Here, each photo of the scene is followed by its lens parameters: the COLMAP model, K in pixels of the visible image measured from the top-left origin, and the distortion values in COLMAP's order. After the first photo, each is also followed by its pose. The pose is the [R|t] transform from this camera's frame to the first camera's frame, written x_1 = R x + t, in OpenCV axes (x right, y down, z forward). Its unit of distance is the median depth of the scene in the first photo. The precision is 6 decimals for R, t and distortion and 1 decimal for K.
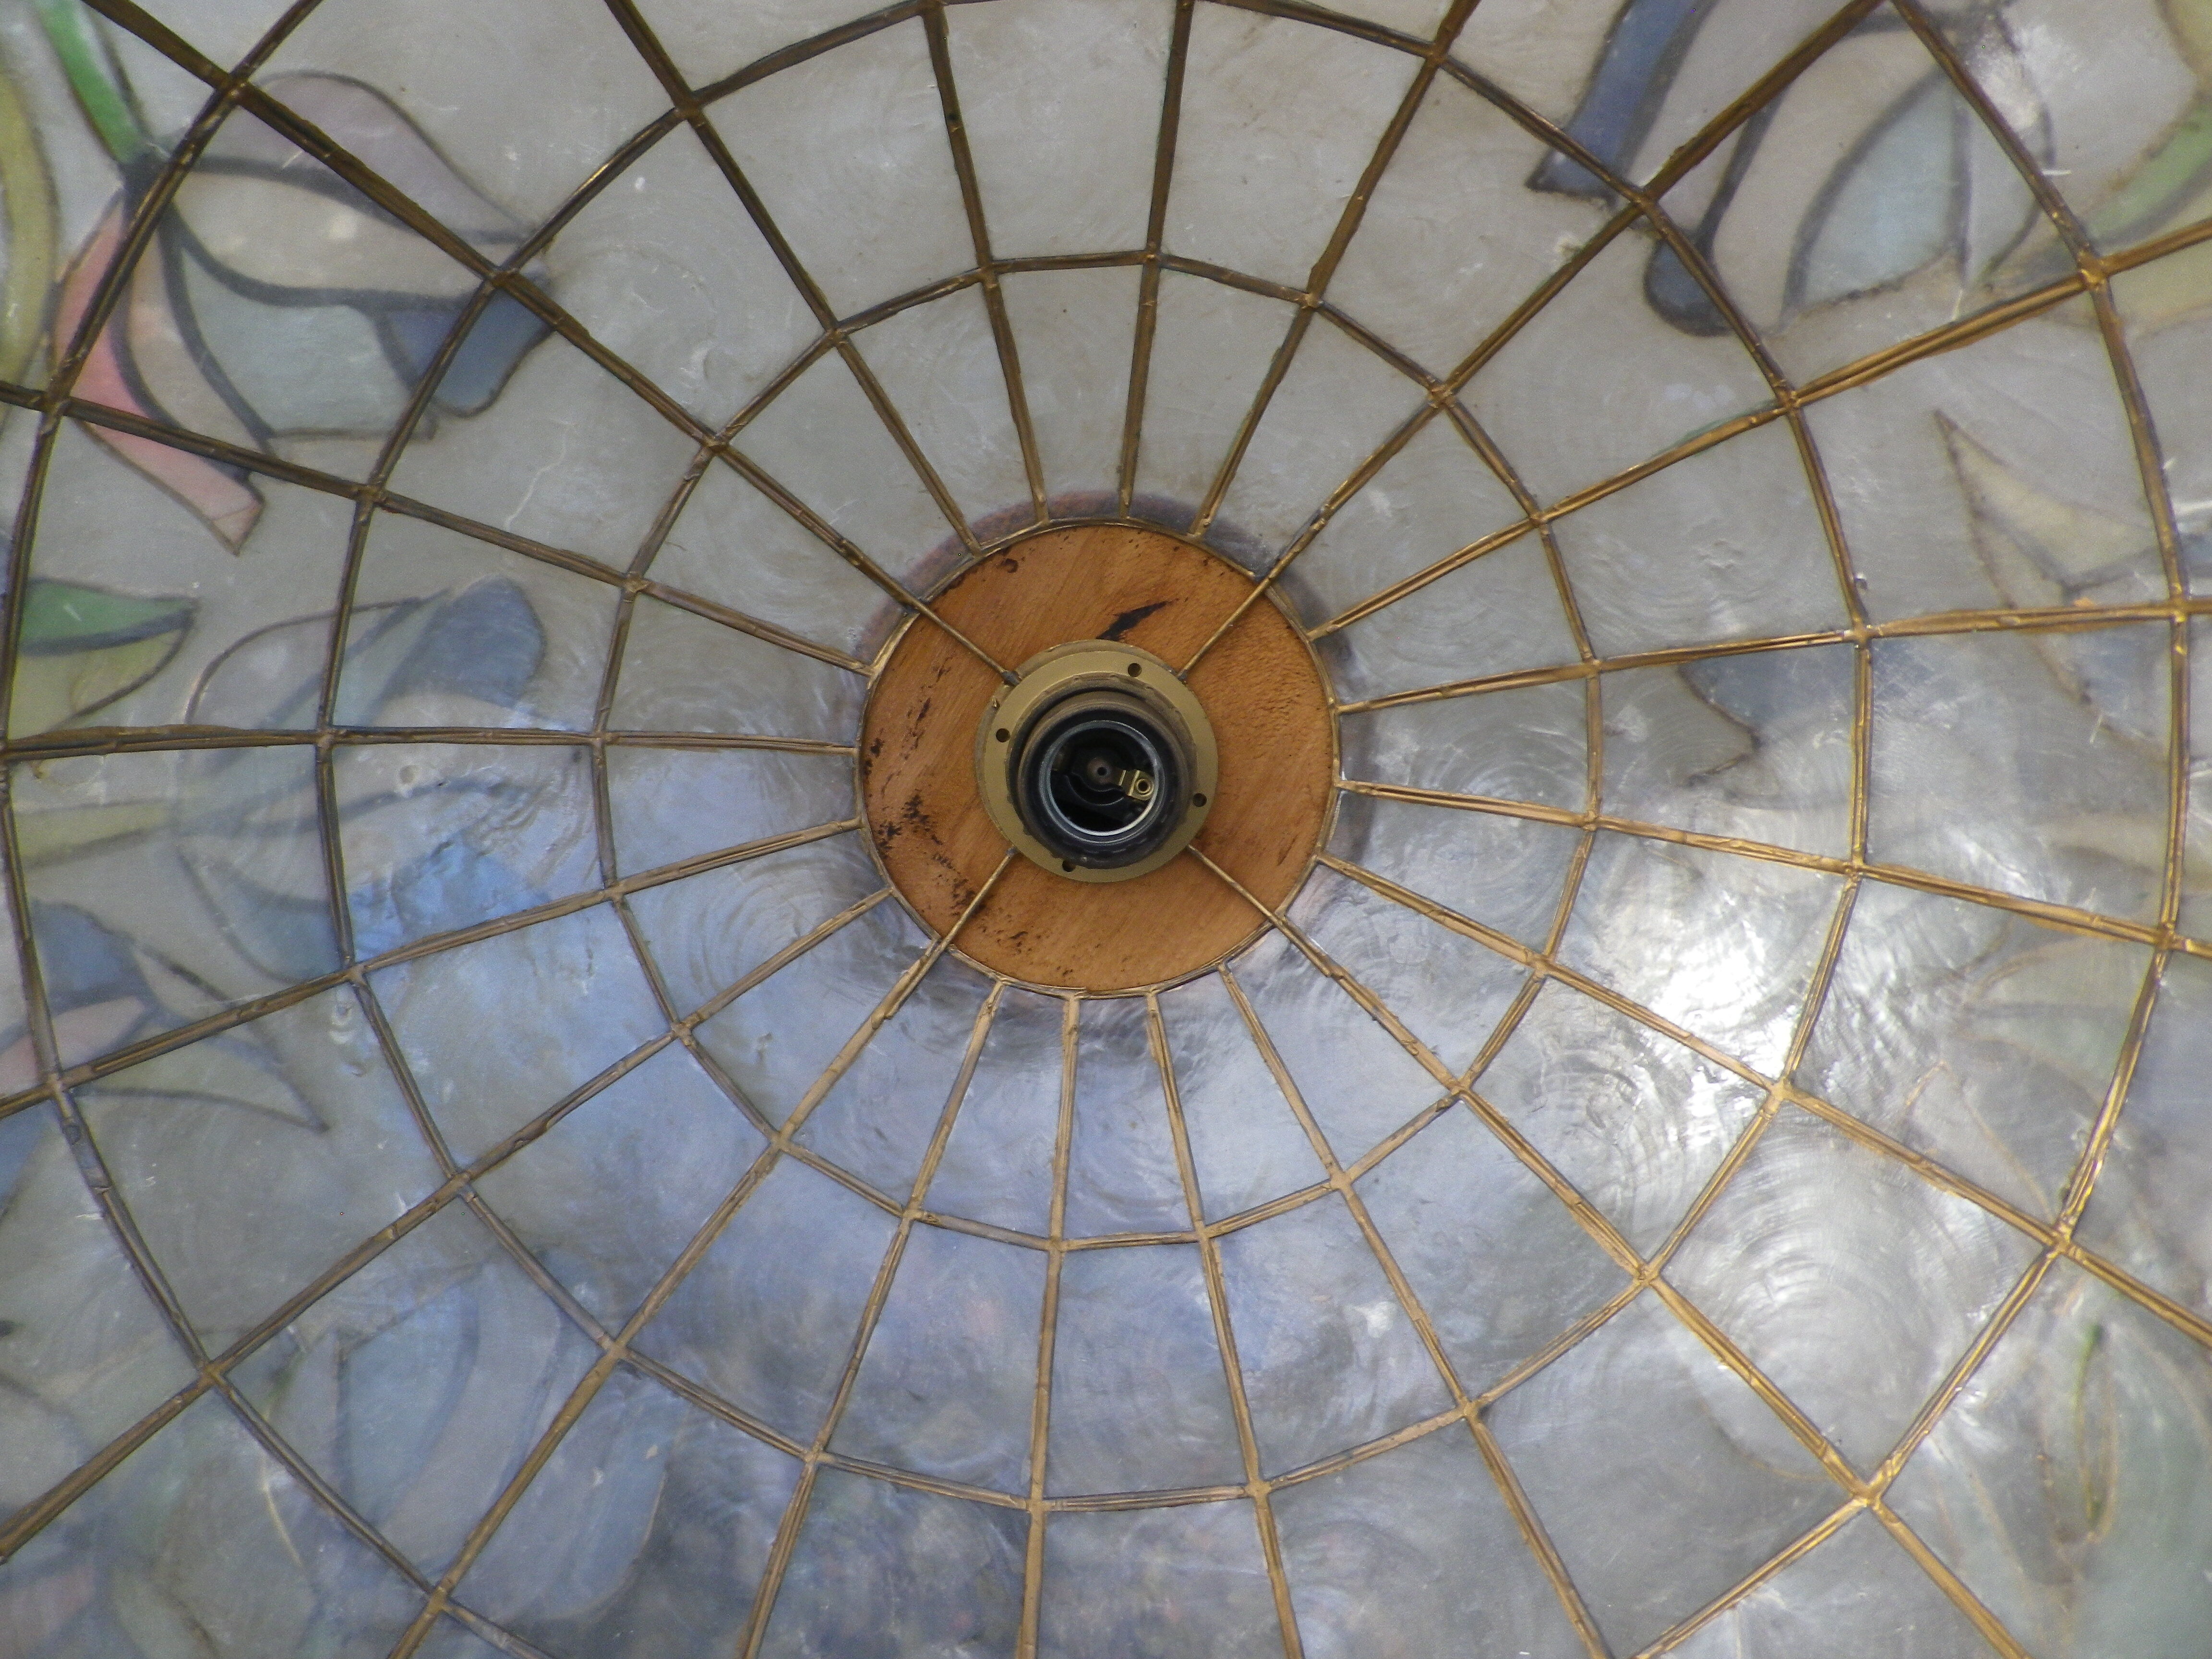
lens RADIAL K [[1661.6, 0, 1104.0], [0, 1661.6, 831.8], [0, 0, 1]] dist [0.008869, -0.000171]
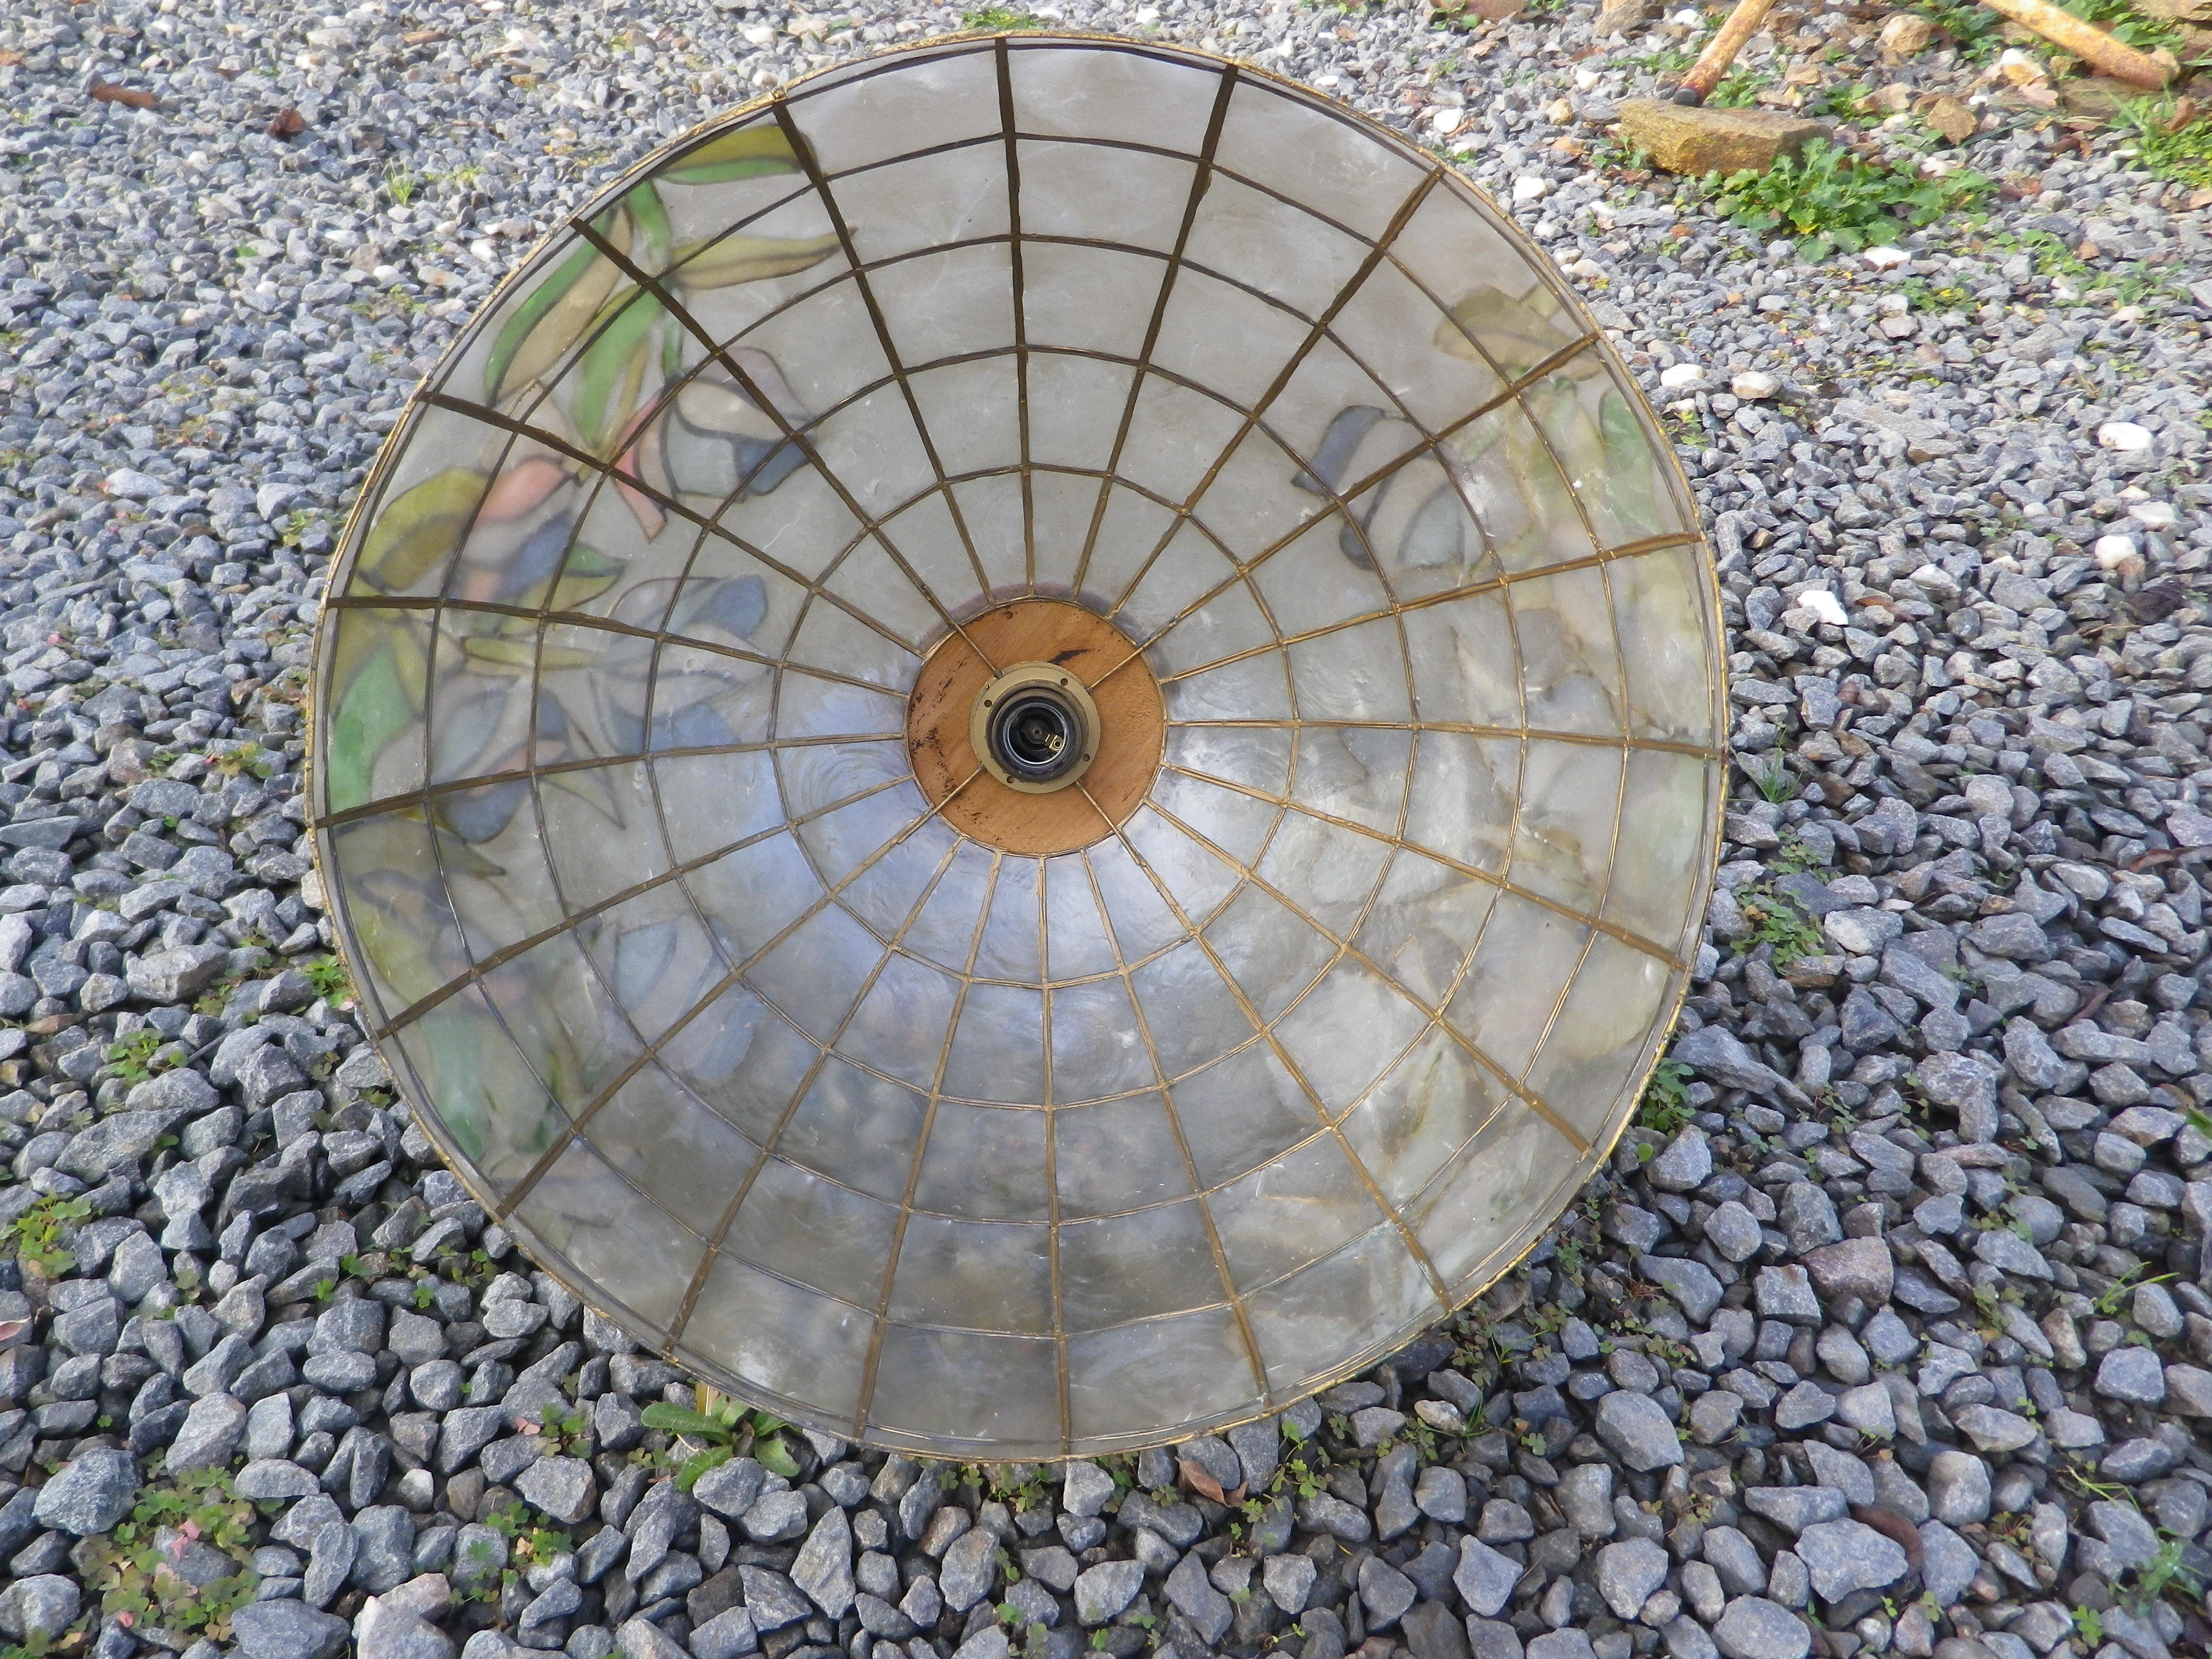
lens RADIAL K [[1661.6, 0, 1098.7], [0, 1661.6, 829.8], [0, 0, 1]] dist [0.008869, -0.000171]
pose [[0.982981, 0.180518, 0.034071, 0.024967], [-0.179332, 0.983160, -0.035169, 0.136798], [-0.039846, 0.028461, 0.998800, -0.944348]]
